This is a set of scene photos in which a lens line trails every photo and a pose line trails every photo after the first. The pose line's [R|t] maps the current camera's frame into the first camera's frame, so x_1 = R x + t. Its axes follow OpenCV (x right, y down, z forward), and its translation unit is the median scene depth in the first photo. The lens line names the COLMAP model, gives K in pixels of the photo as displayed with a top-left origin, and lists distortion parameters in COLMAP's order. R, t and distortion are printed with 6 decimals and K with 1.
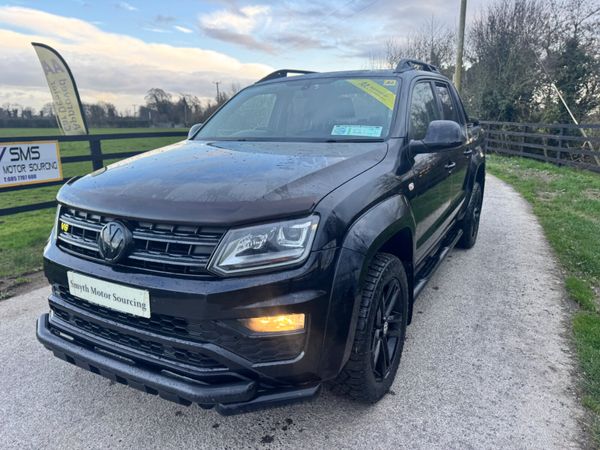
lens RADIAL K [[429.3, 0, 300.0], [0, 429.3, 225.0], [0, 0, 1]] dist [0.032990, -0.034066]
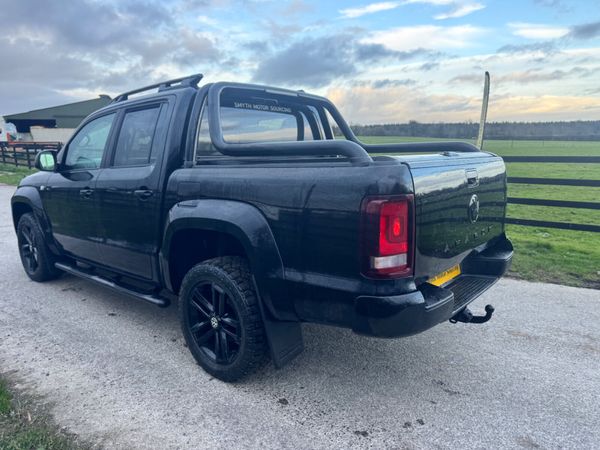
lens RADIAL K [[432.1, 0, 300.0], [0, 432.1, 225.0], [0, 0, 1]] dist [0.004821, -0.003478]
pose [[-0.201059, 0.186824, -0.961599, 1.157910], [-0.216811, 0.948812, 0.229673, -0.377602], [0.955284, 0.254663, -0.150262, 1.515044]]
